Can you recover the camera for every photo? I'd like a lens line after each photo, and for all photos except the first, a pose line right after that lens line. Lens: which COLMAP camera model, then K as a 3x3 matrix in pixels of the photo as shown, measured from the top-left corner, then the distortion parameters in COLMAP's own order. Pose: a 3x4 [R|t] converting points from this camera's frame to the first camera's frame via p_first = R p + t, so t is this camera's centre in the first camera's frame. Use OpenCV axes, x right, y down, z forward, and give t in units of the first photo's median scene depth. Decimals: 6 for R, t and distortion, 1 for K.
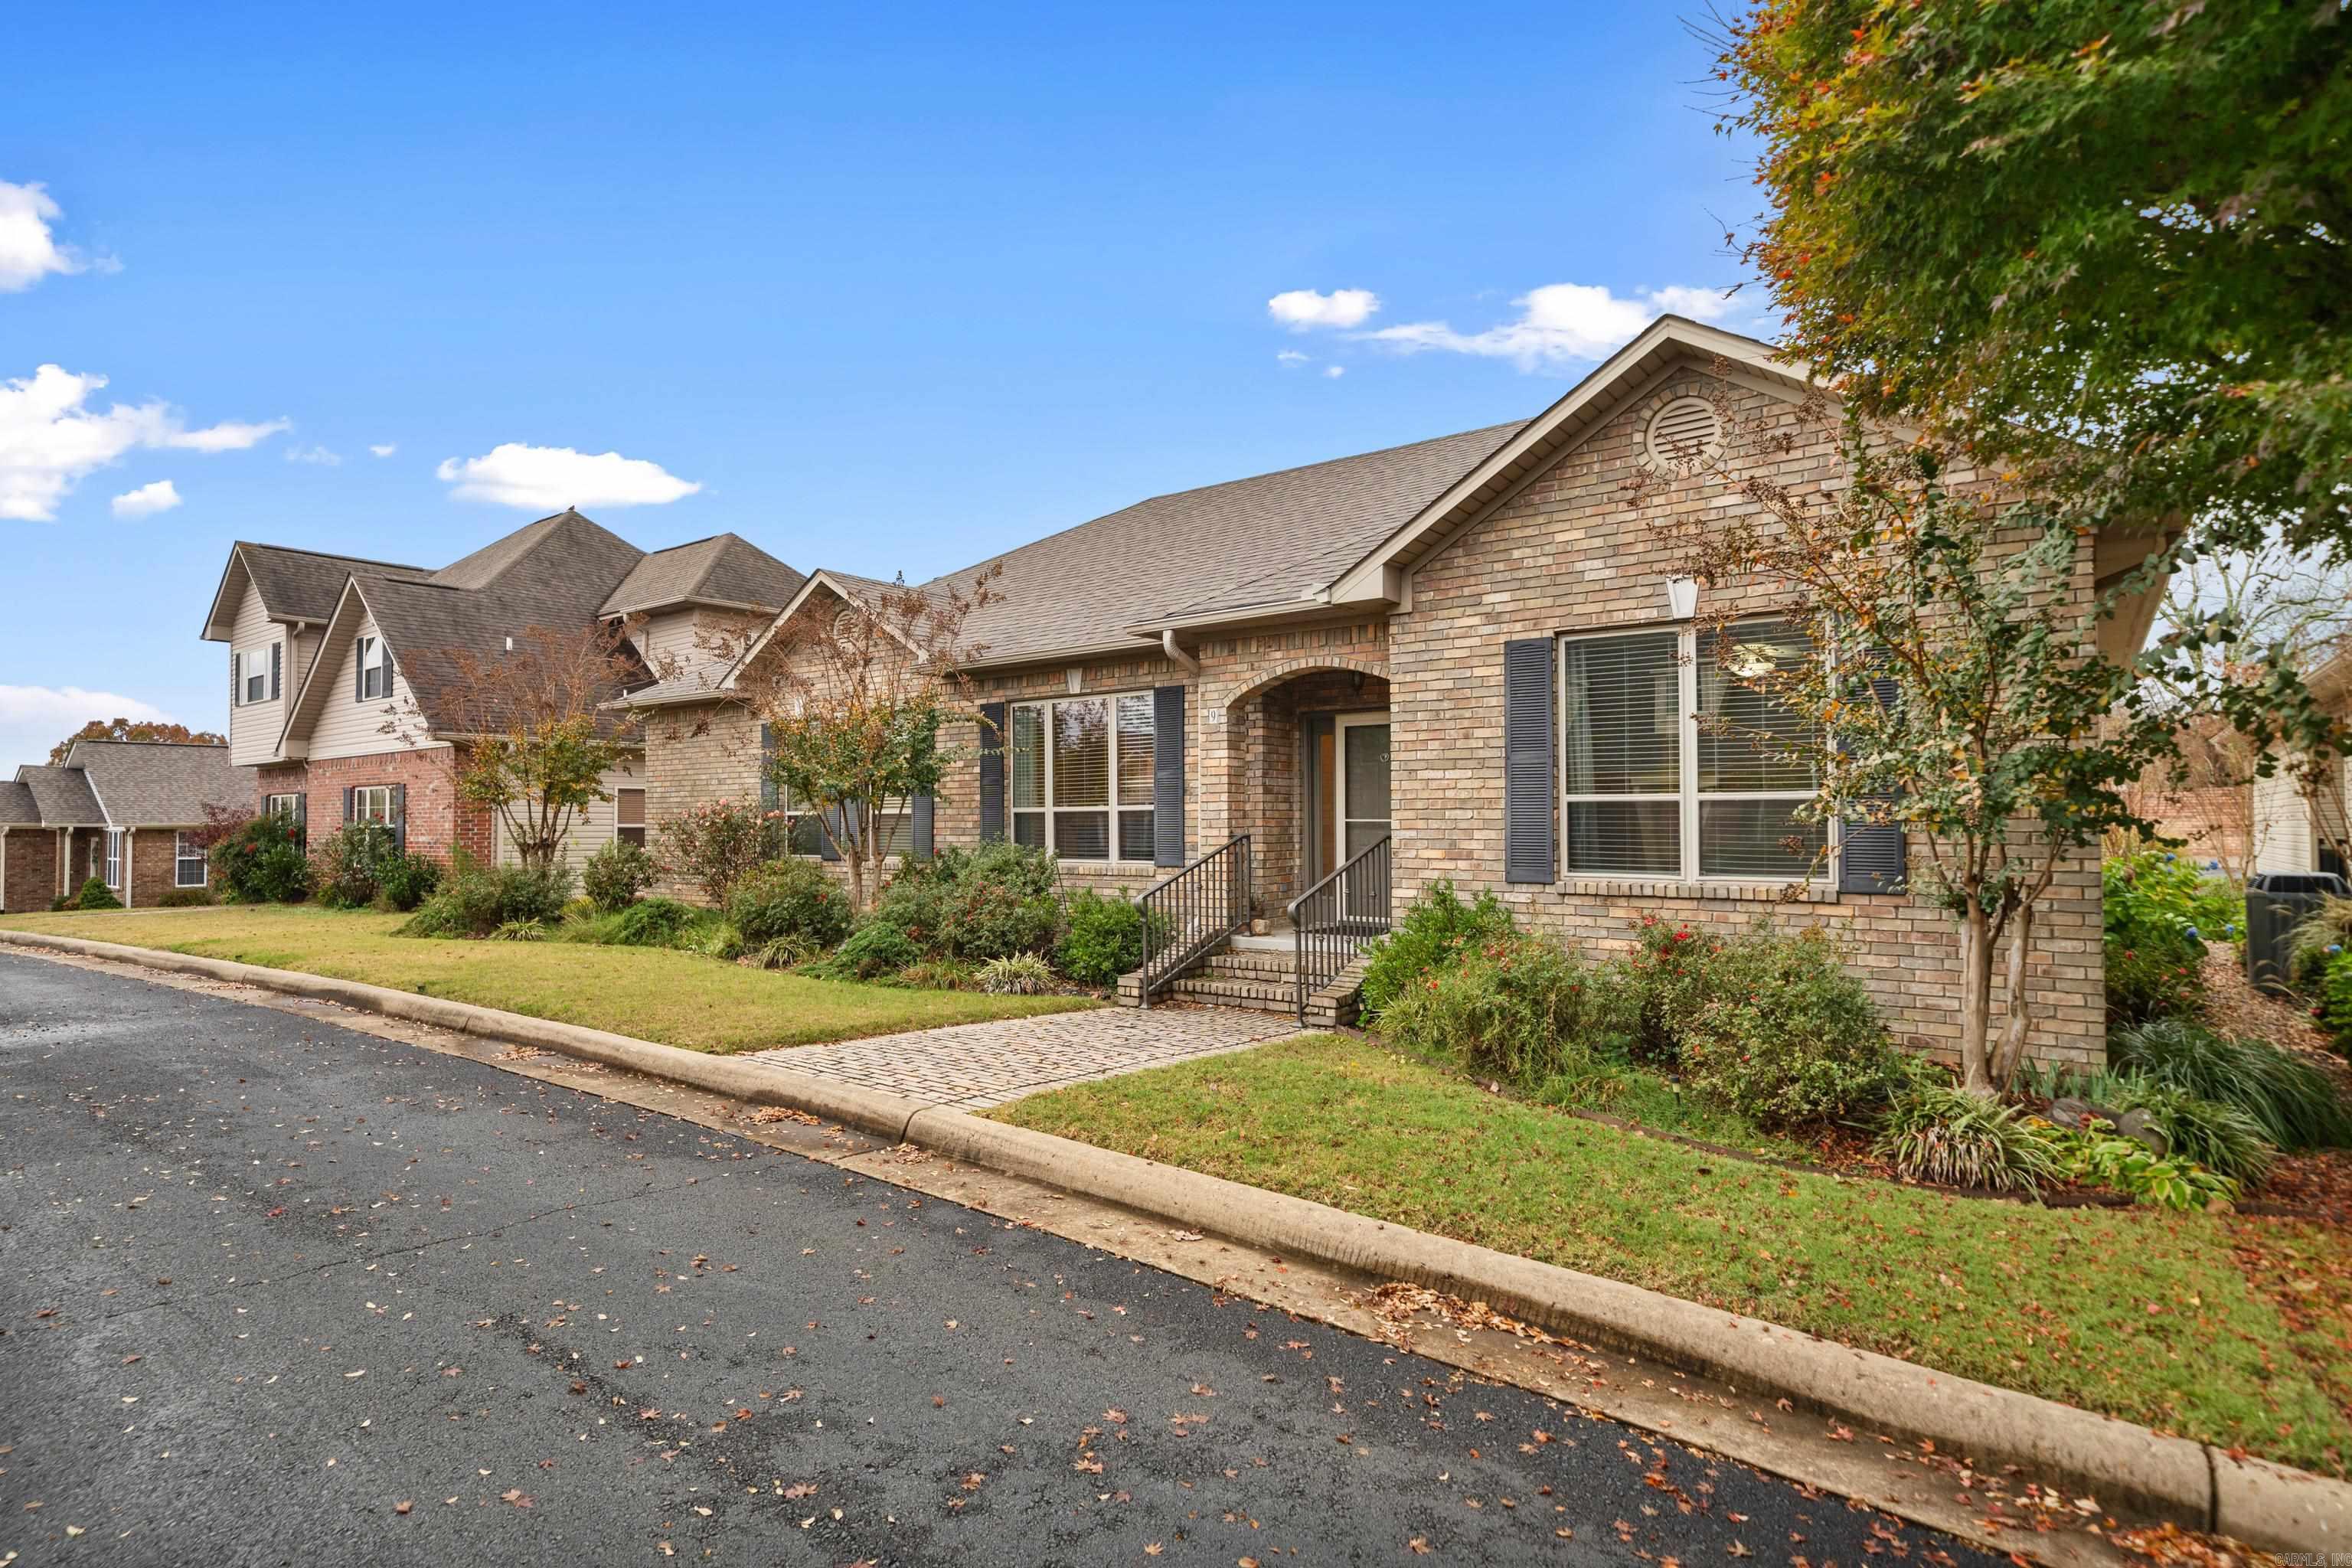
lens RADIAL K [[1105.3, 0, 1178.4], [0, 1105.3, 787.6], [0, 0, 1]] dist [0.003527, 0.000412]
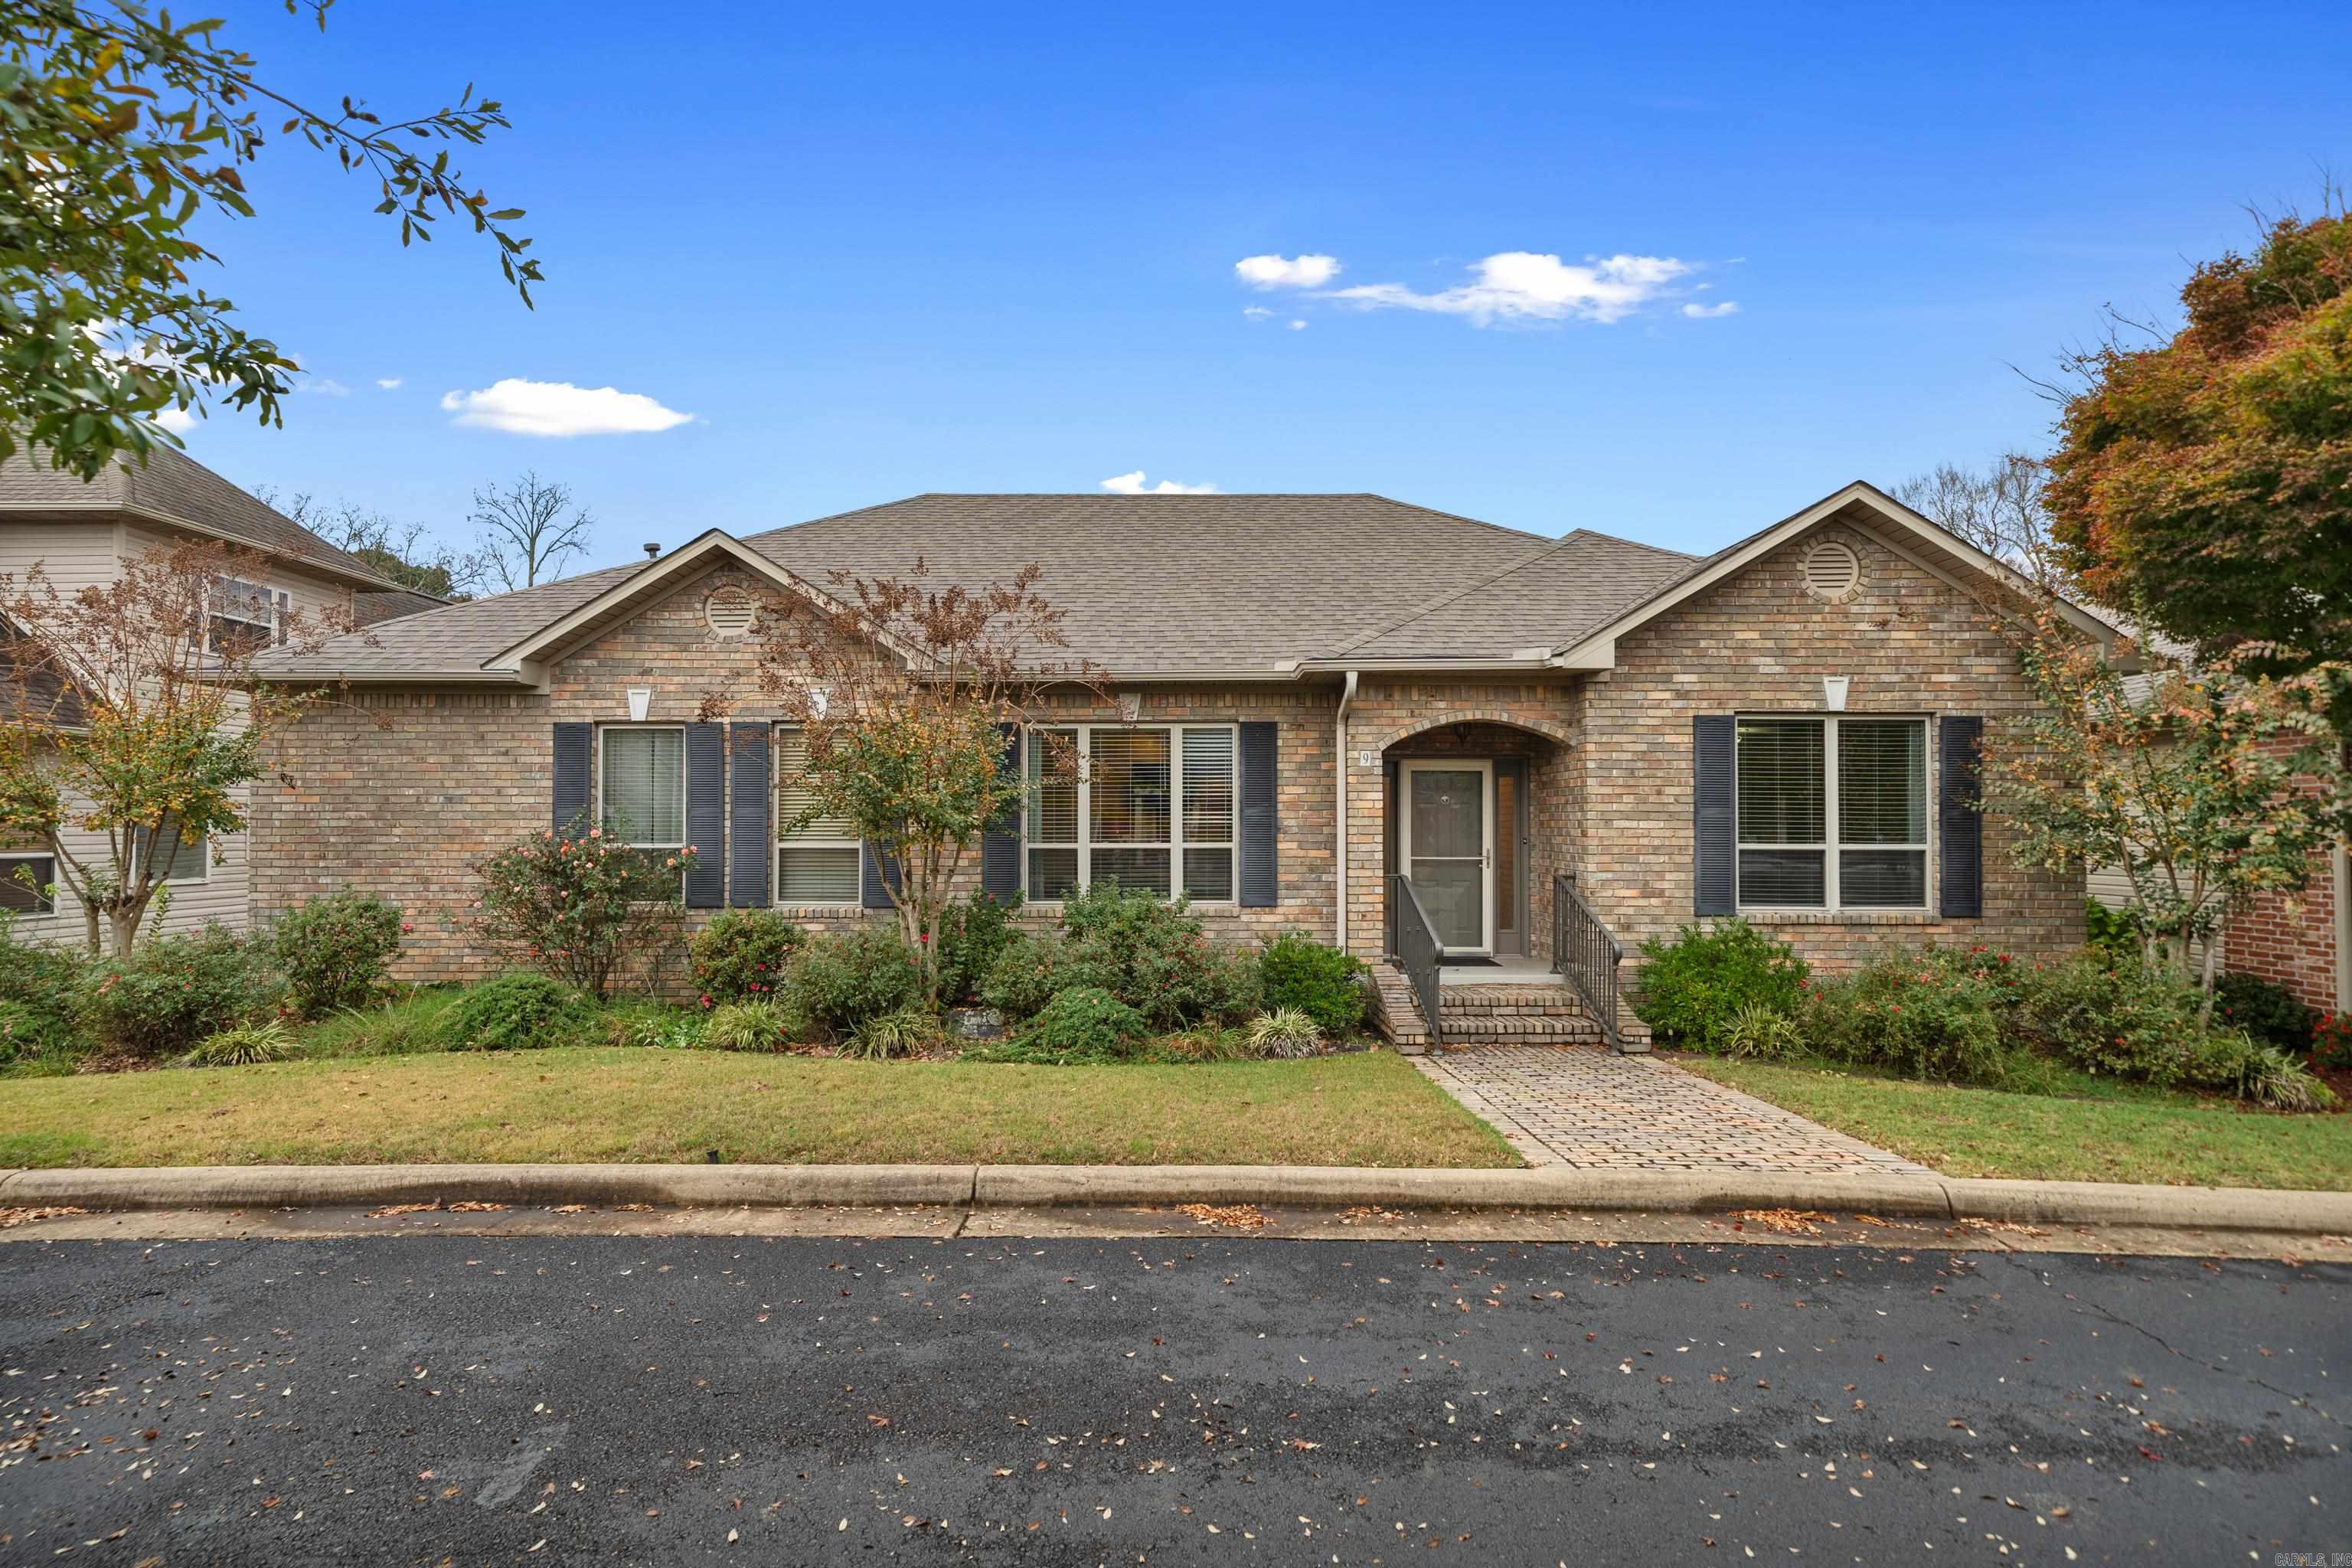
lens RADIAL K [[1068.4, 0, 1177.0], [0, 1068.4, 800.6], [0, 0, 1]] dist [0.002465, -0.001960]
pose [[0.827080, 0.019314, 0.561752, -0.811786], [-0.020880, 0.999775, -0.003632, -0.023251], [-0.561696, -0.008725, 0.827298, 0.349829]]
